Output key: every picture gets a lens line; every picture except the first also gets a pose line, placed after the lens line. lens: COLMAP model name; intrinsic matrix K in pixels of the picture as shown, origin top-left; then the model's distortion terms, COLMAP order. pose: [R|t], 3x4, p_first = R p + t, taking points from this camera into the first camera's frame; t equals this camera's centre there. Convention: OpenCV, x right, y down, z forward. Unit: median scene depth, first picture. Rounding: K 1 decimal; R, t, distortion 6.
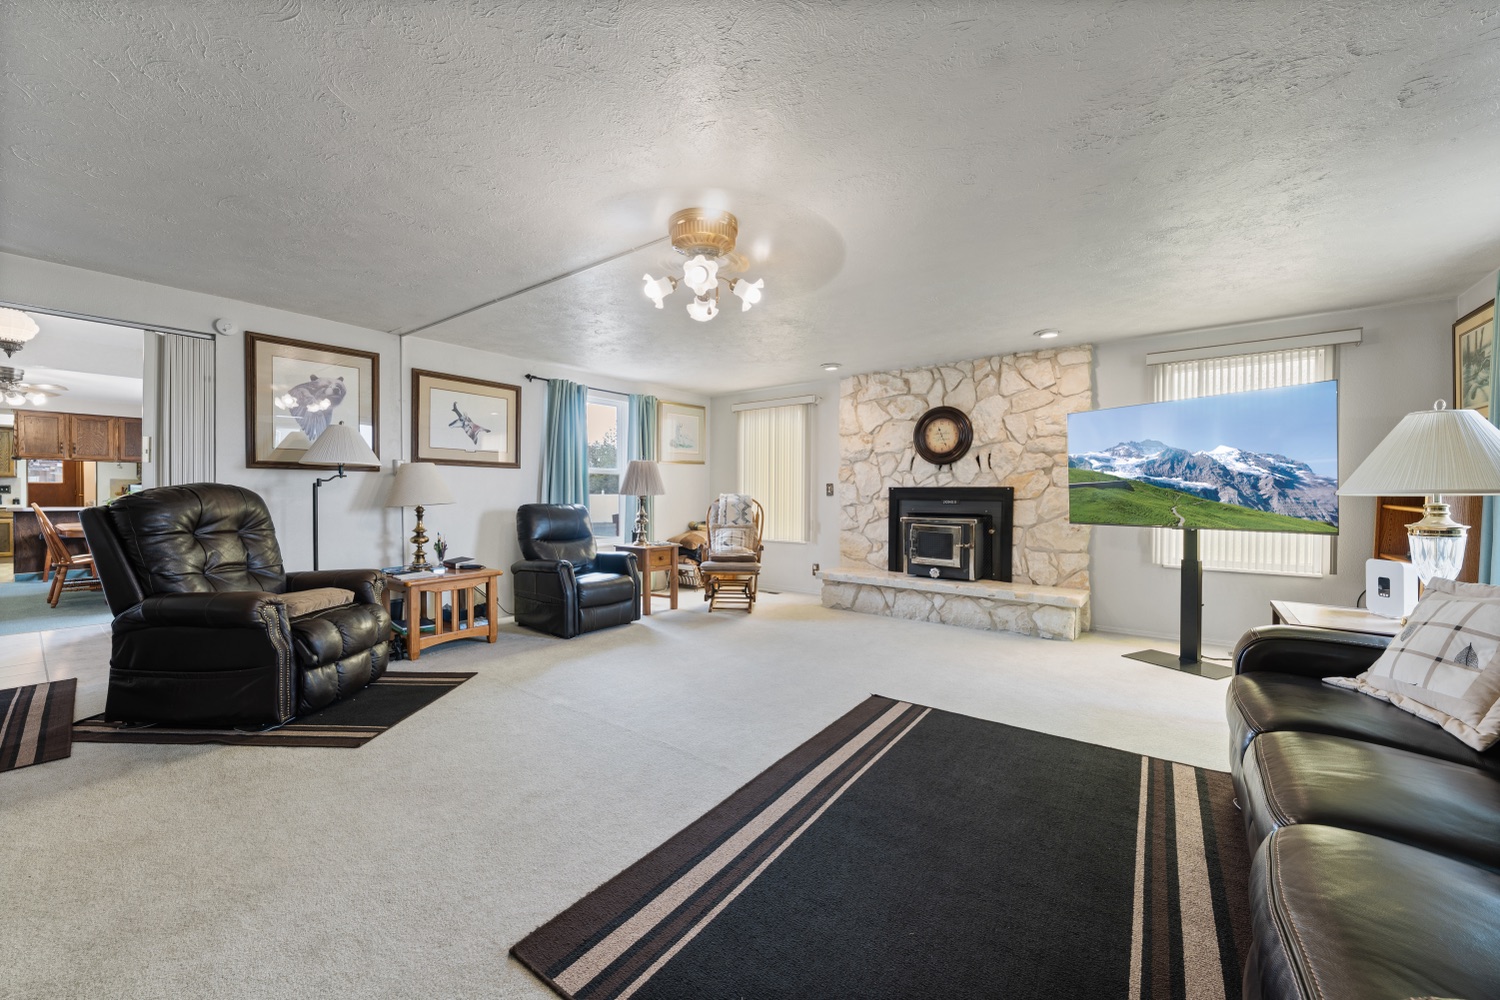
lens RADIAL K [[565.8, 0, 750.0], [0, 565.8, 500.0], [0, 0, 1]] dist [-0.000569, -0.000280]
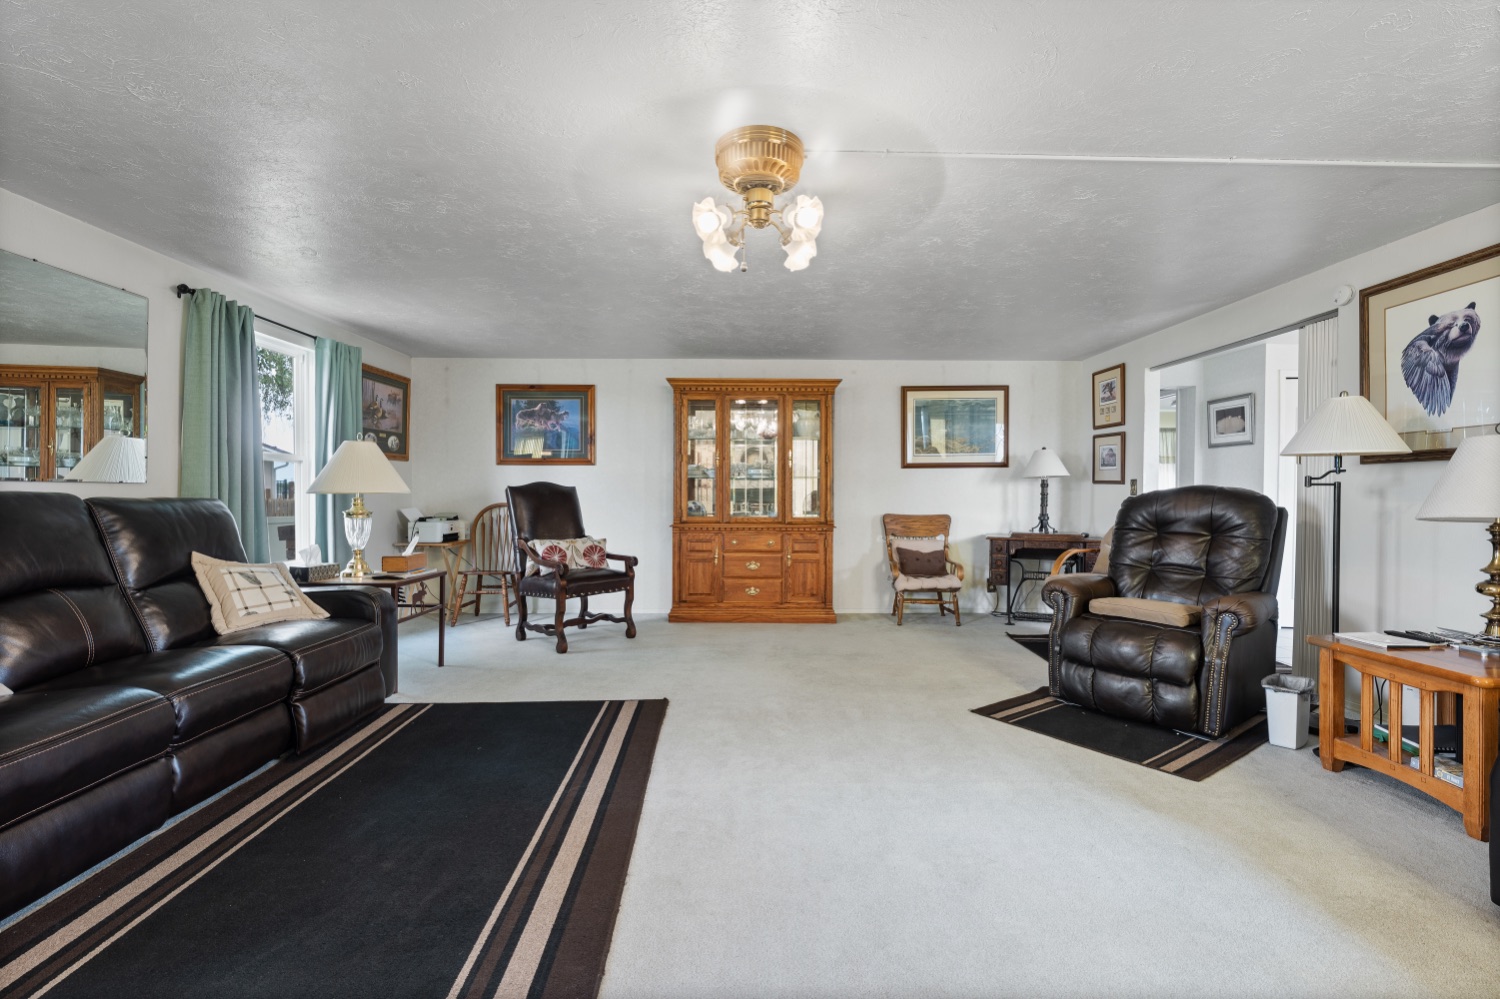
lens RADIAL K [[673.5, 0, 750.0], [0, 673.5, 499.5], [0, 0, 1]] dist [-0.000289, -0.000057]
pose [[-0.781684, -0.001484, -0.623673, 0.271024], [-0.012383, 0.999837, 0.013143, -0.007213], [0.623552, 0.017996, -0.781575, 0.917433]]
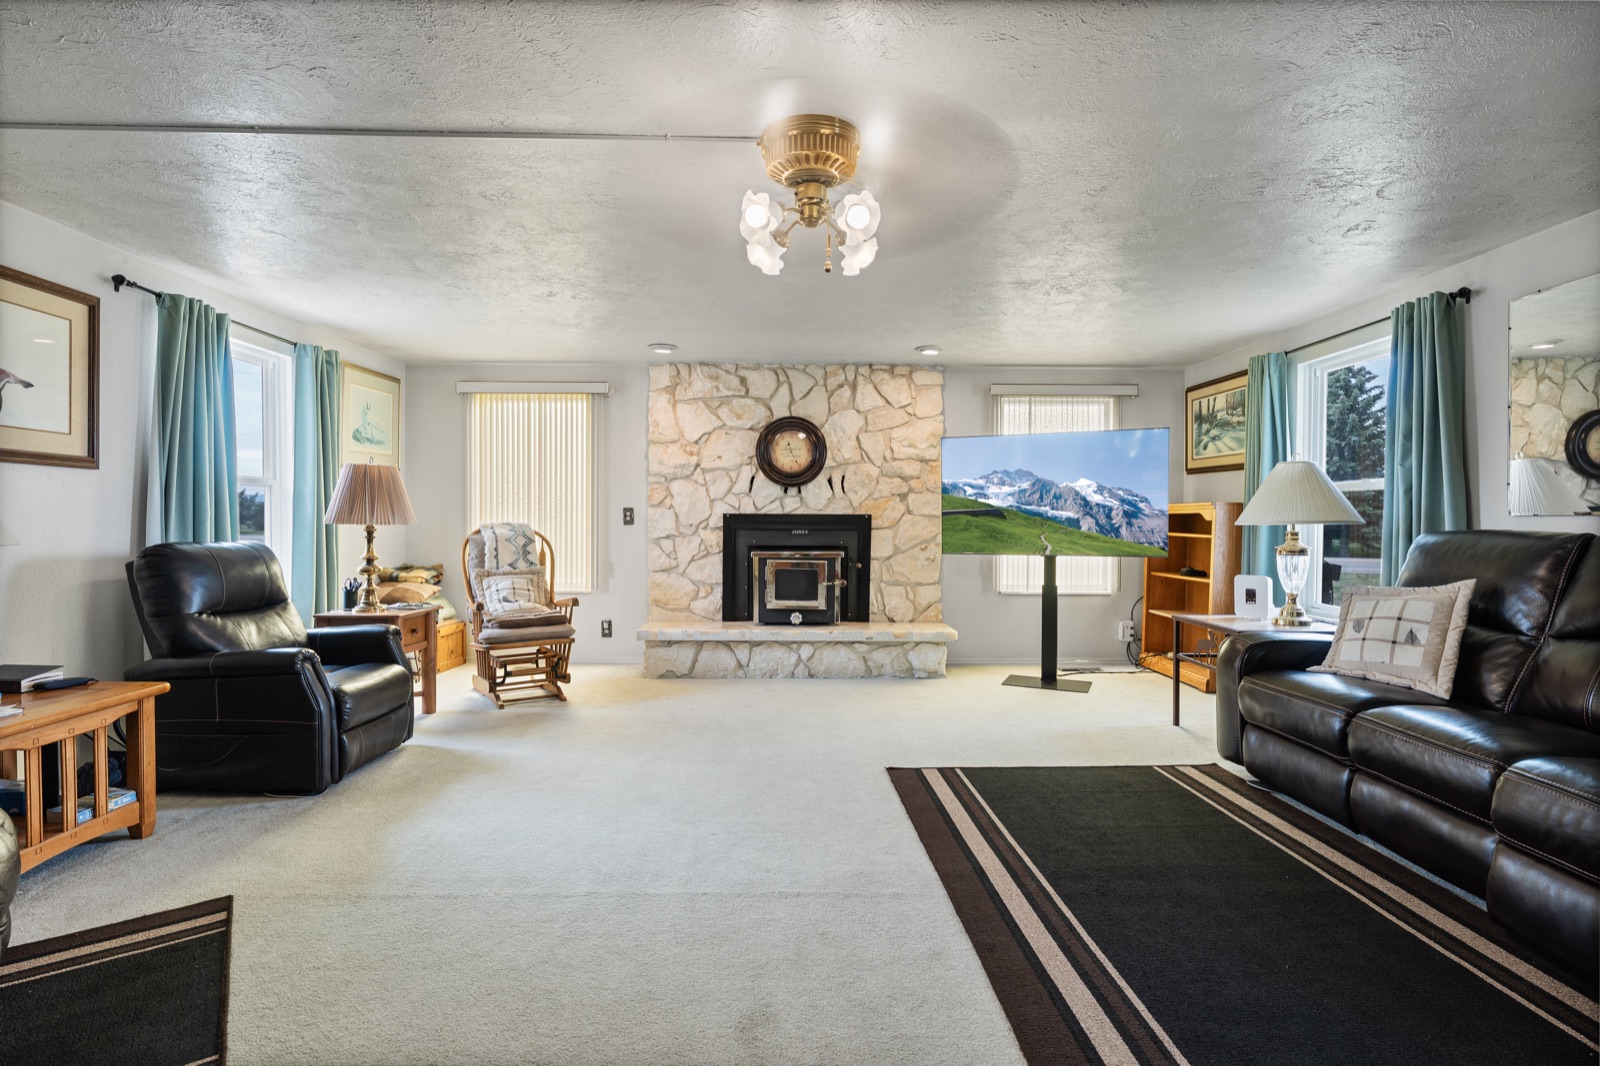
lens RADIAL K [[746.3, 0, 800.0], [0, 746.3, 533.0], [0, 0, 1]] dist [-0.000391, 0.000305]
pose [[0.787841, -0.008907, 0.615815, -0.353755], [0.005510, 0.999957, 0.007414, -0.003400], [-0.615855, -0.002448, 0.787856, 0.147315]]
